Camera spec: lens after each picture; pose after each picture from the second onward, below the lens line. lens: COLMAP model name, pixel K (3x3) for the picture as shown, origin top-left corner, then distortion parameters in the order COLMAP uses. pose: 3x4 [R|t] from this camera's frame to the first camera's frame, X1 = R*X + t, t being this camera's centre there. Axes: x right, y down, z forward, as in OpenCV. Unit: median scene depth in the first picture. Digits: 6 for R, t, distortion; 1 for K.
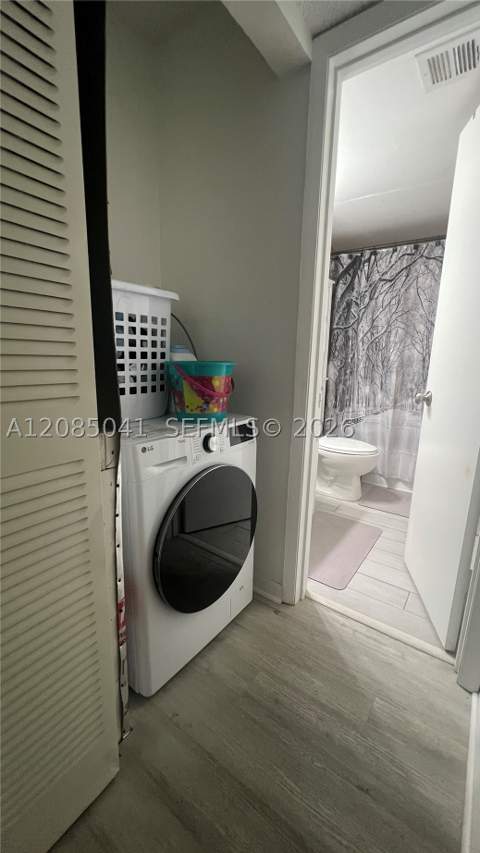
lens RADIAL K [[341.0, 0, 243.8], [0, 341.0, 426.5], [0, 0, 1]] dist [0.001021, 0.000029]
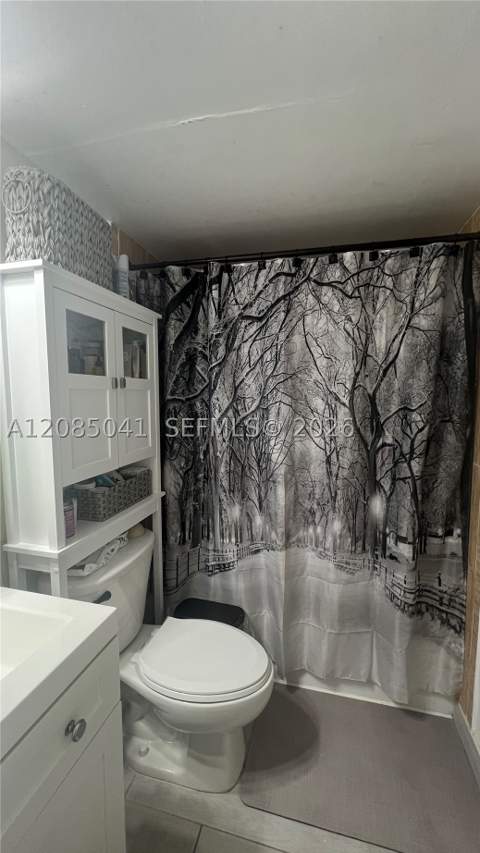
lens RADIAL K [[346.6, 0, 241.8], [0, 346.6, 428.7], [0, 0, 1]] dist [-0.002748, 0.000355]
pose [[0.931710, -0.050930, 0.359614, 0.185756], [0.088672, 0.992056, -0.089236, -0.196378], [-0.352212, 0.115030, 0.928824, 0.490548]]
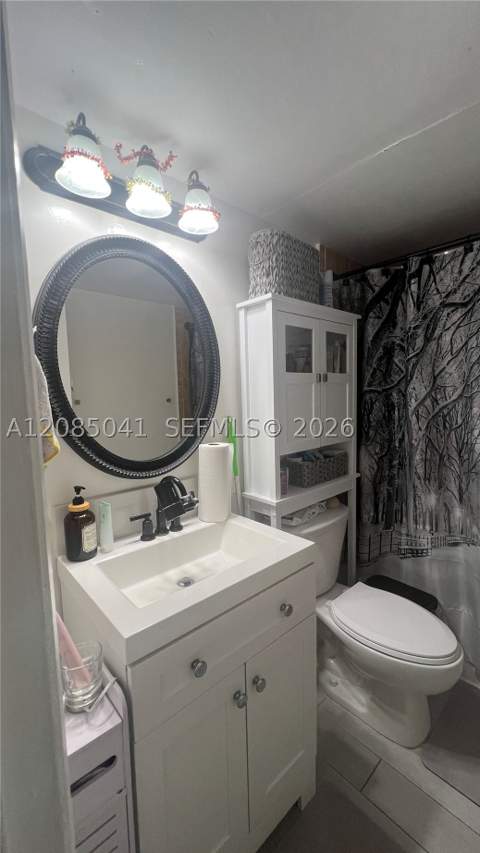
lens RADIAL K [[346.6, 0, 237.7], [0, 346.6, 428.7], [0, 0, 1]] dist [-0.002748, 0.000355]
pose [[0.976725, -0.025407, -0.212986, 0.186163], [0.003116, 0.994536, -0.104349, -0.171473], [0.214473, 0.101257, 0.971467, 0.399641]]
